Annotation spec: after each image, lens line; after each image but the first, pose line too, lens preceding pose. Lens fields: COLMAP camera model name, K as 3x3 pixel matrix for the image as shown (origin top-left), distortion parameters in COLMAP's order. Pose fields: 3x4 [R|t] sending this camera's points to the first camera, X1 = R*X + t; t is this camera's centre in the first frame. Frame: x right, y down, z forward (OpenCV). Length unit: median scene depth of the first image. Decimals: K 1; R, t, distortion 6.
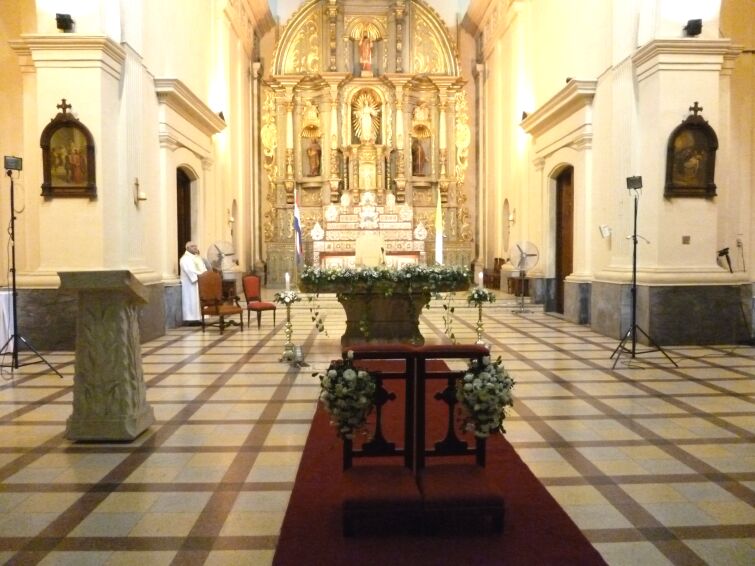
lens RADIAL K [[511.8, 0, 471.0], [0, 511.8, 289.2], [0, 0, 1]] dist [-0.023597, 0.004043]
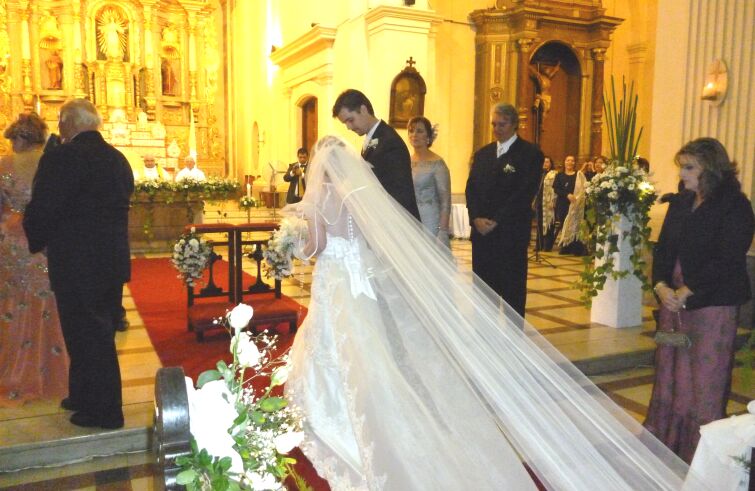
lens RADIAL K [[520.2, 0, 374.0], [0, 520.2, 237.5], [0, 0, 1]] dist [-0.016769, -0.000060]
pose [[0.947143, -0.025064, 0.319830, -0.052409], [0.009455, 0.998691, 0.050264, 0.019013], [-0.320671, -0.044583, 0.946141, -0.152317]]
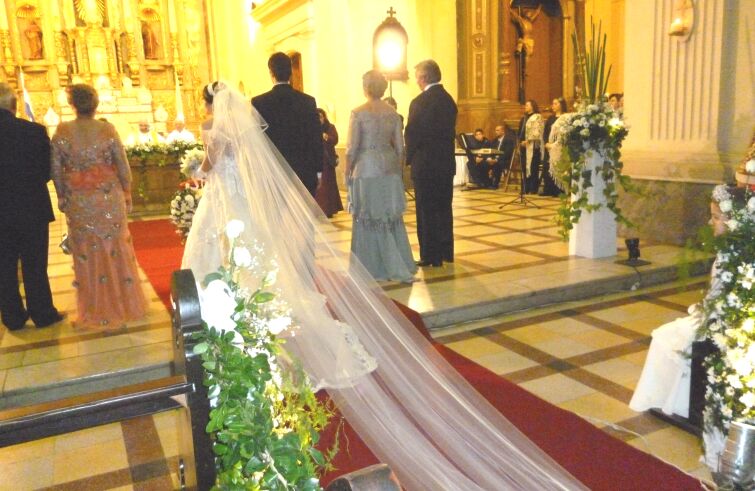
lens RADIAL K [[524.0, 0, 375.0], [0, 524.0, 230.0], [0, 0, 1]] dist [-0.020254, 0.001206]
pose [[0.940798, -0.098185, 0.324435, -0.054037], [0.062766, 0.991038, 0.117913, 0.025667], [-0.333105, -0.090569, 0.938530, -0.178217]]
